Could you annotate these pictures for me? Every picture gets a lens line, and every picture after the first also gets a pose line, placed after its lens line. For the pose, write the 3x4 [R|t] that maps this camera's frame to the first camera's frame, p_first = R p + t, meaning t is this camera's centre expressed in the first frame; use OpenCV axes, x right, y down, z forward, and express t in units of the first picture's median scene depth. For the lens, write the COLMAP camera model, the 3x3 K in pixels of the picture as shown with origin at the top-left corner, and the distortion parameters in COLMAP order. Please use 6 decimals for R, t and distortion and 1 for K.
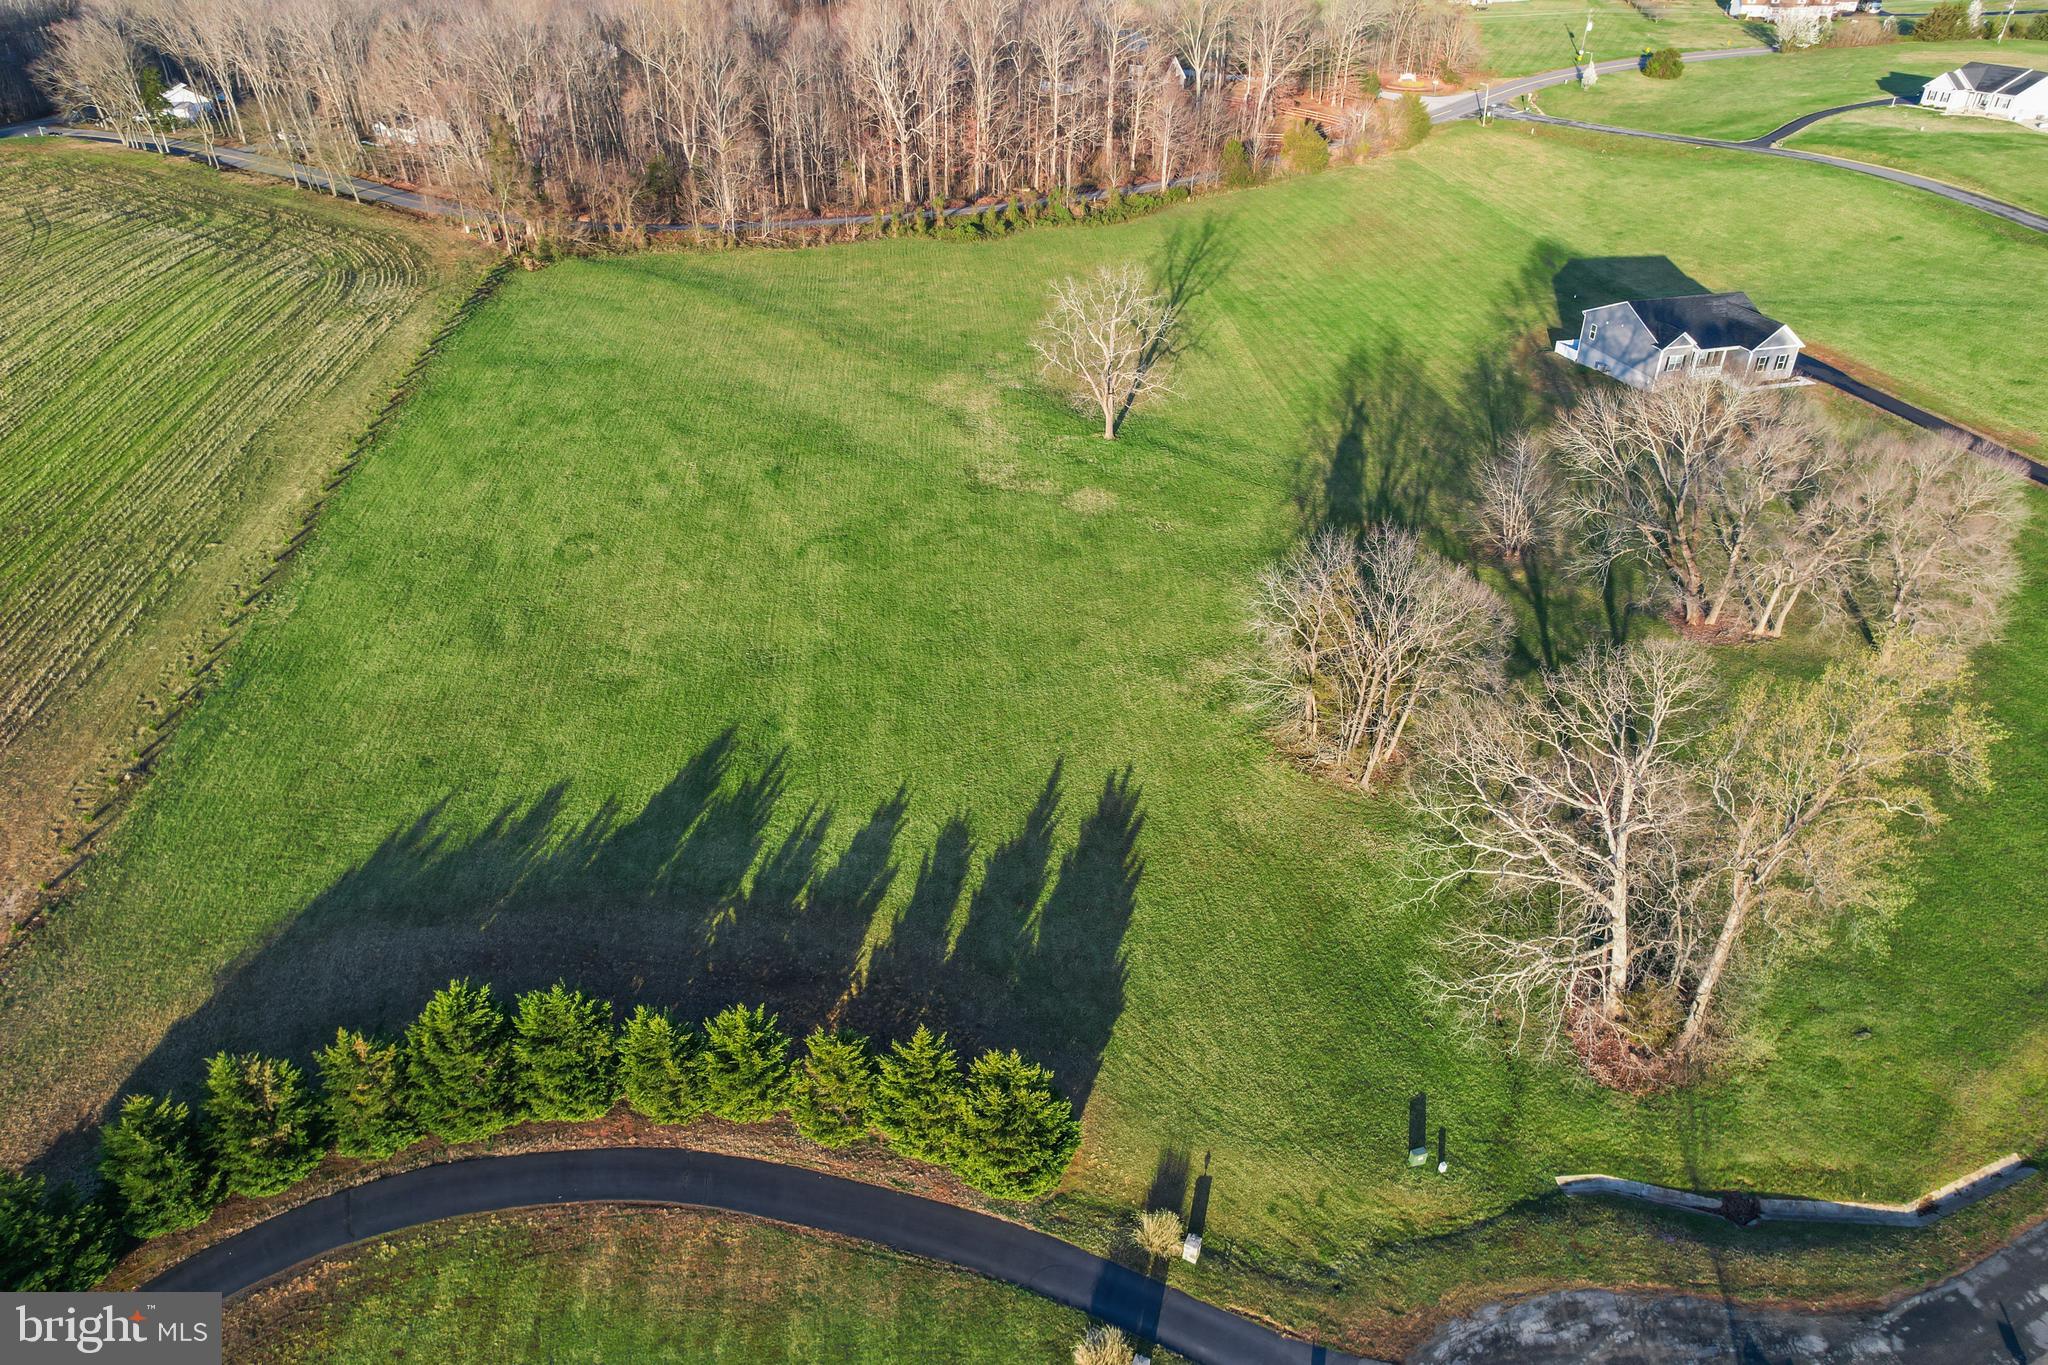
lens RADIAL K [[1329.8, 0, 1023.0], [0, 1329.8, 702.3], [0, 0, 1]] dist [-0.082561, 0.076251]
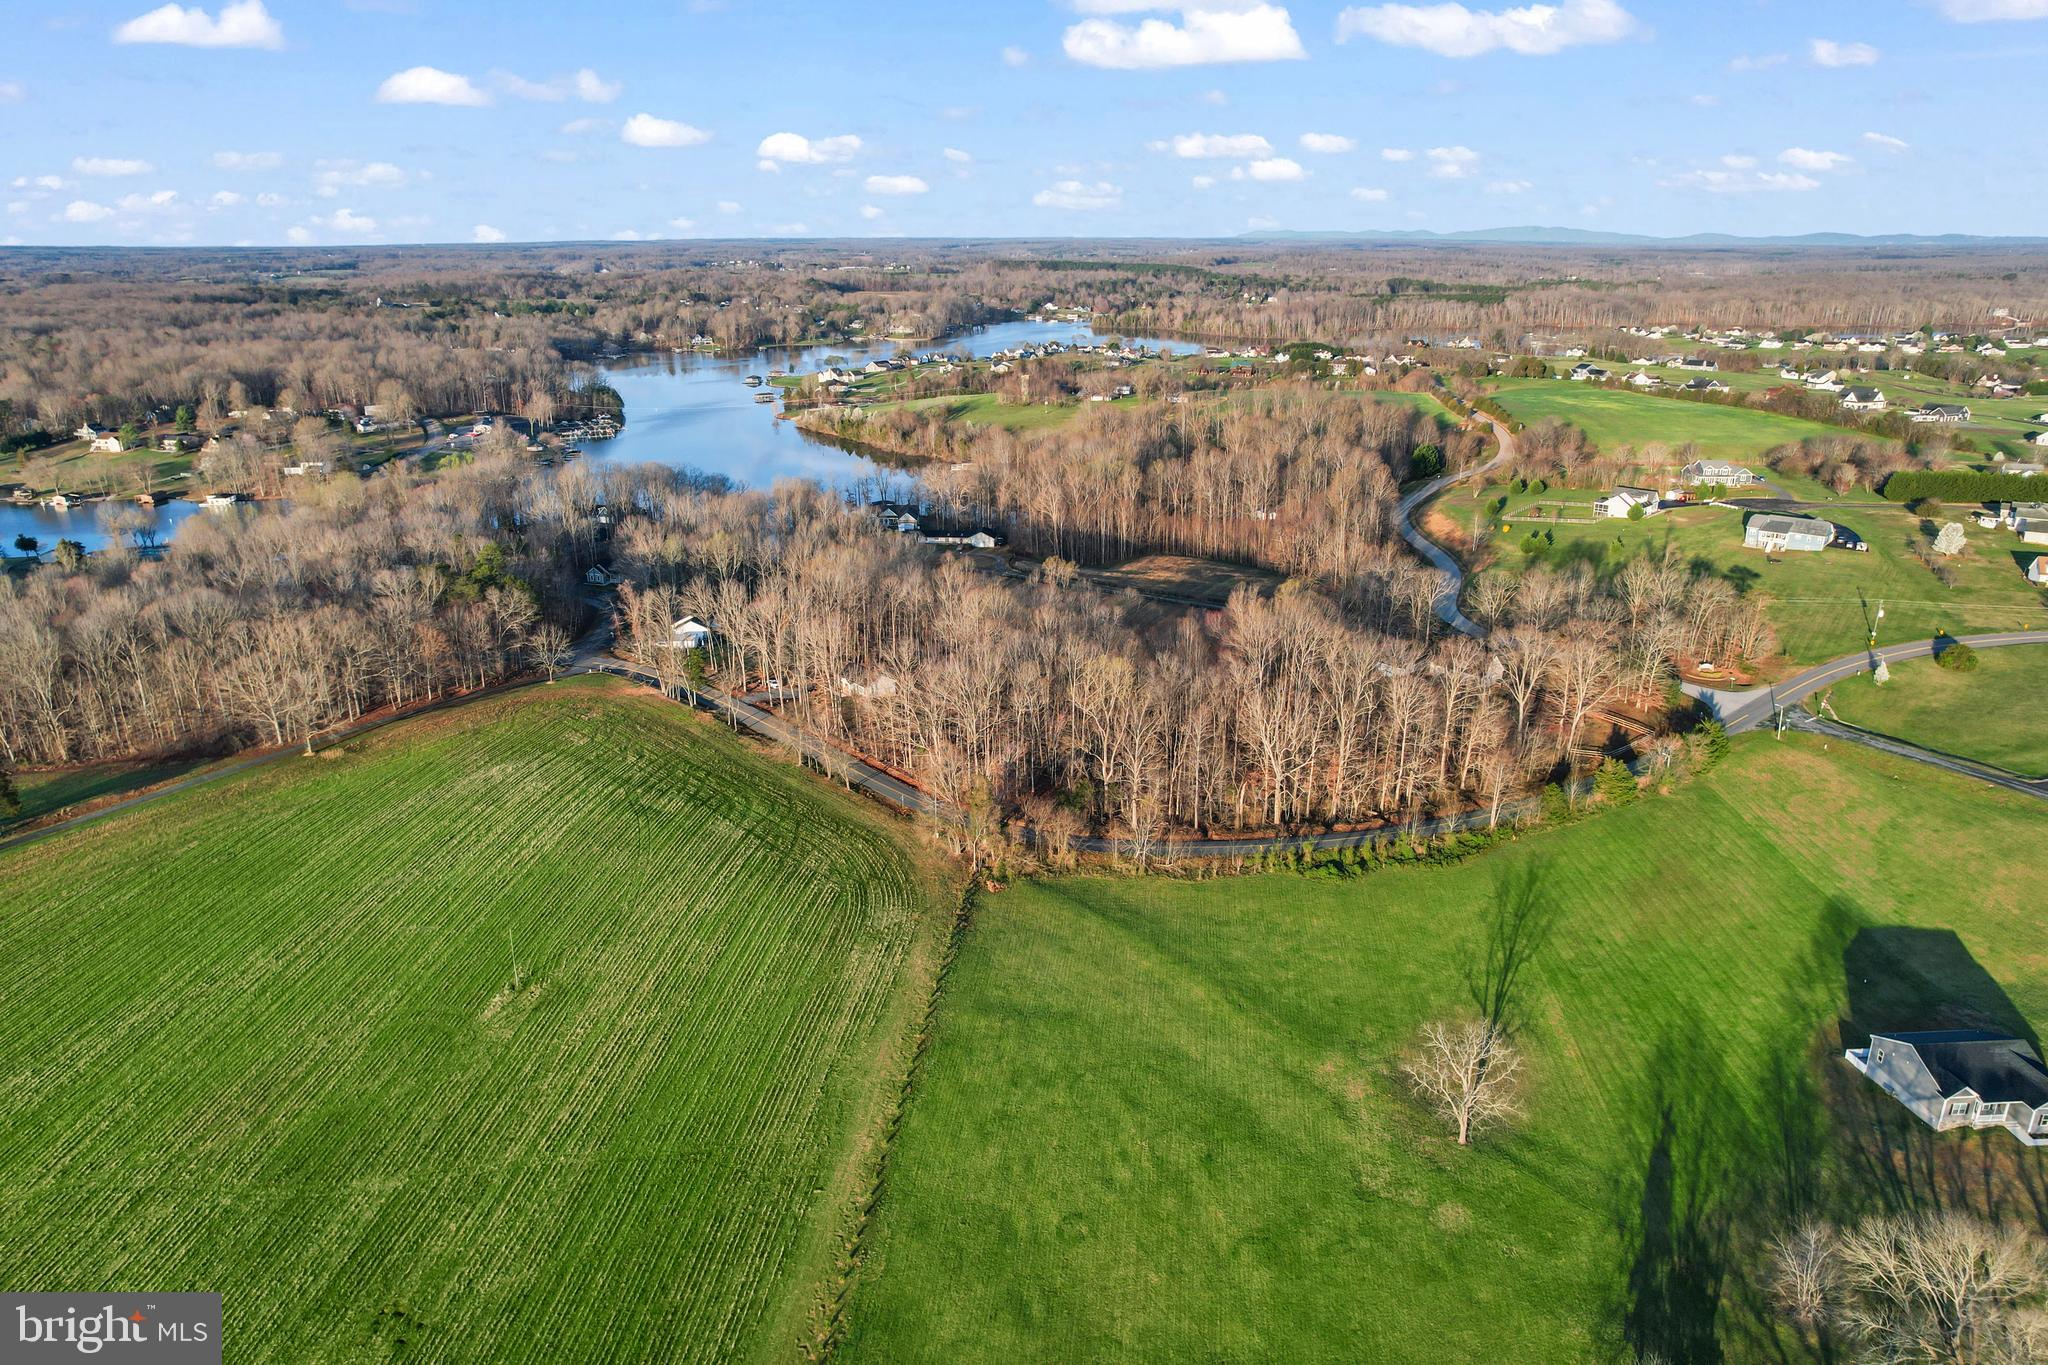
lens RADIAL K [[1347.7, 0, 1024.0], [0, 1347.7, 682.5], [0, 0, 1]] dist [-0.081696, 0.074606]
pose [[0.979244, 0.064257, -0.192232, -0.152750], [-0.109852, 0.965297, -0.236925, -0.324873], [0.170337, 0.253125, 0.952320, -0.471351]]
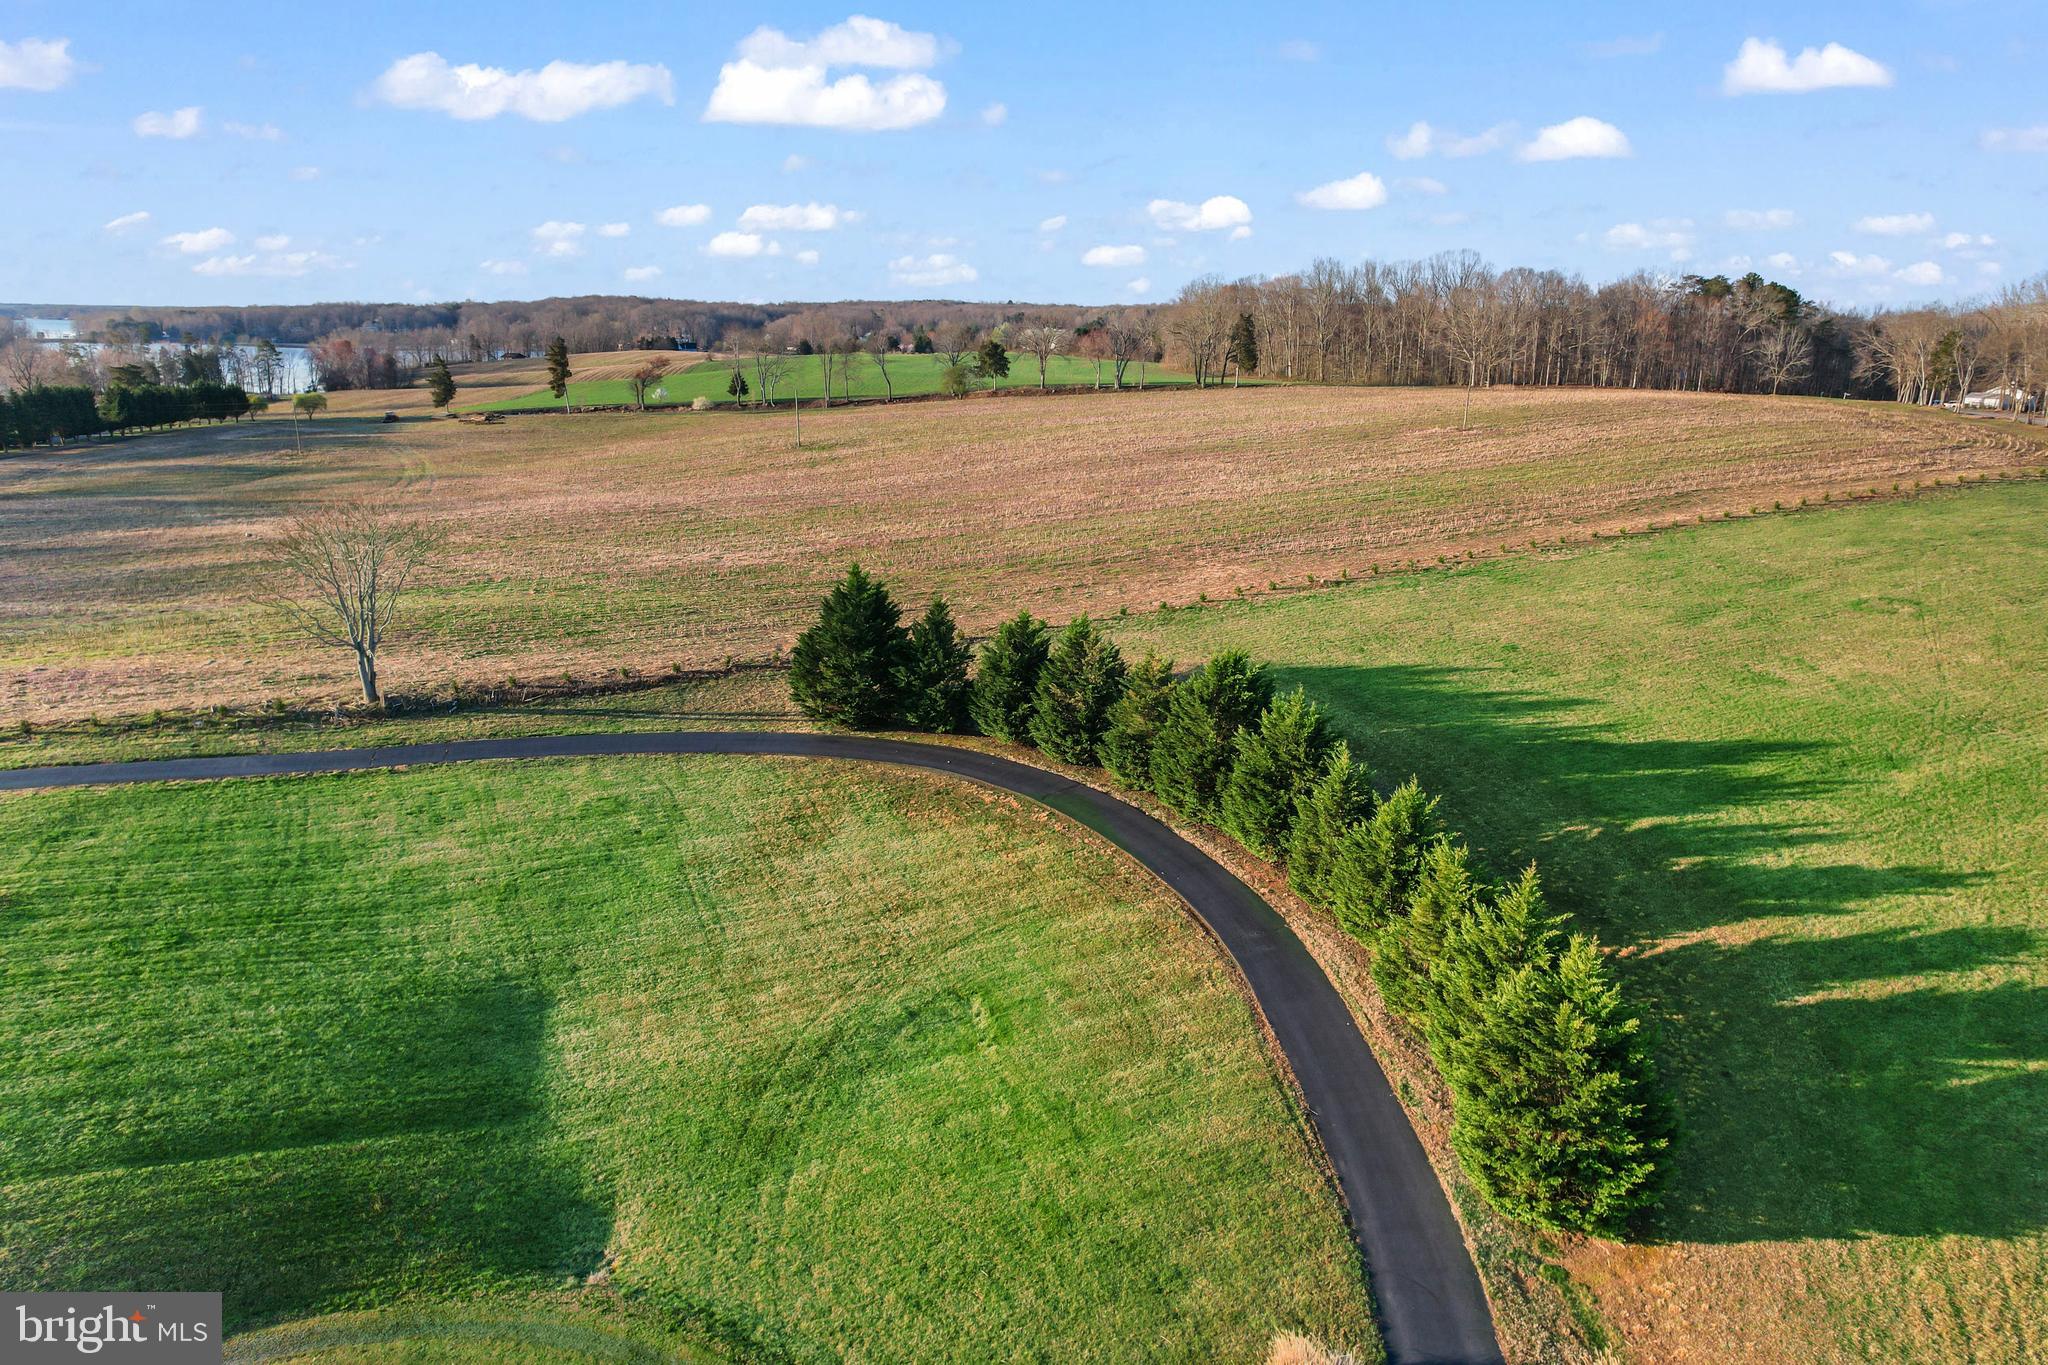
lens RADIAL K [[1316.4, 0, 1029.2], [0, 1316.4, 696.0], [0, 0, 1]] dist [-0.085847, 0.082204]
pose [[0.302682, 0.268755, -0.914415, 0.230697], [-0.534195, 0.842394, 0.070763, 0.149547], [0.789316, 0.467057, 0.398545, 0.294063]]
